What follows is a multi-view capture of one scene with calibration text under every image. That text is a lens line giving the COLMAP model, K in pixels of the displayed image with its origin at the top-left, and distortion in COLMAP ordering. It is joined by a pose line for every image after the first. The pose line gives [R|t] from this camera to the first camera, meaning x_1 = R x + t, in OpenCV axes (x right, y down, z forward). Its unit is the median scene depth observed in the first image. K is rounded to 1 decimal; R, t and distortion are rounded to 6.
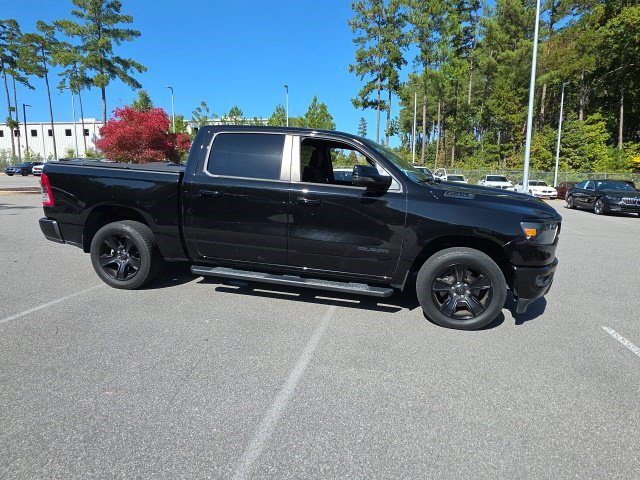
lens RADIAL K [[385.3, 0, 318.7], [0, 385.3, 240.4], [0, 0, 1]] dist [0.006927, -0.004558]
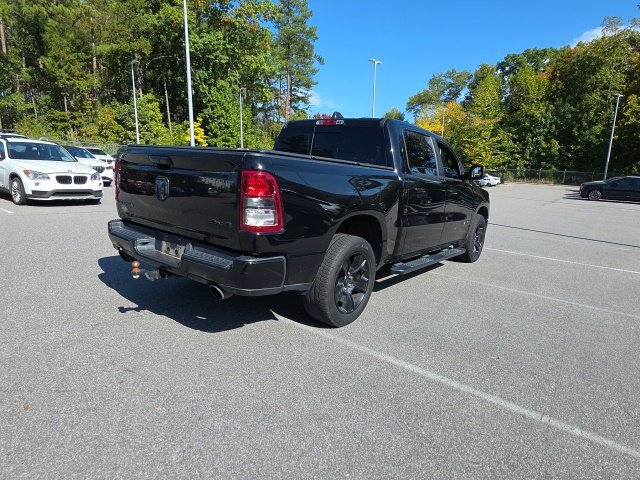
lens RADIAL K [[385.3, 0, 320.4], [0, 385.3, 241.7], [0, 0, 1]] dist [0.006927, -0.004558]
pose [[0.423075, -0.180652, 0.887903, -0.132882], [0.110500, 0.982896, 0.147327, -0.017044], [-0.899331, 0.035783, 0.435801, 0.080529]]
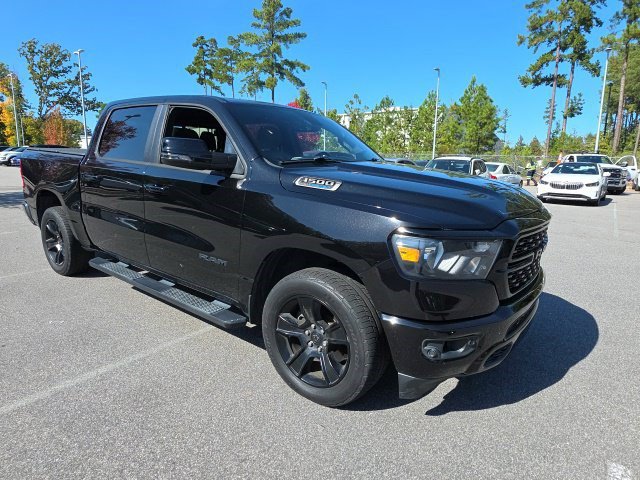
lens RADIAL K [[385.3, 0, 317.8], [0, 385.3, 239.1], [0, 0, 1]] dist [0.006927, -0.004558]
pose [[0.909534, 0.073384, -0.409100, 0.056547], [-0.067039, 0.997304, 0.029850, -0.004294], [0.410188, 0.000276, 0.912001, 0.040758]]
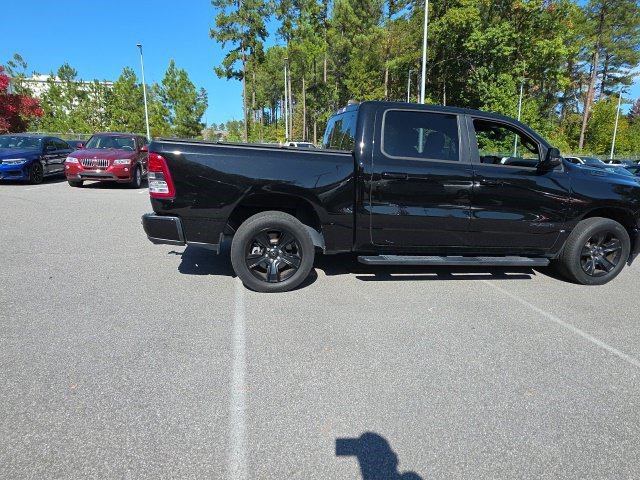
lens RADIAL K [[385.3, 0, 319.0], [0, 385.3, 240.9], [0, 0, 1]] dist [0.006927, -0.004558]
pose [[0.917004, -0.087751, 0.389105, -0.083144], [0.062305, 0.995038, 0.077567, -0.005173], [-0.393982, -0.046887, 0.917922, 0.021681]]
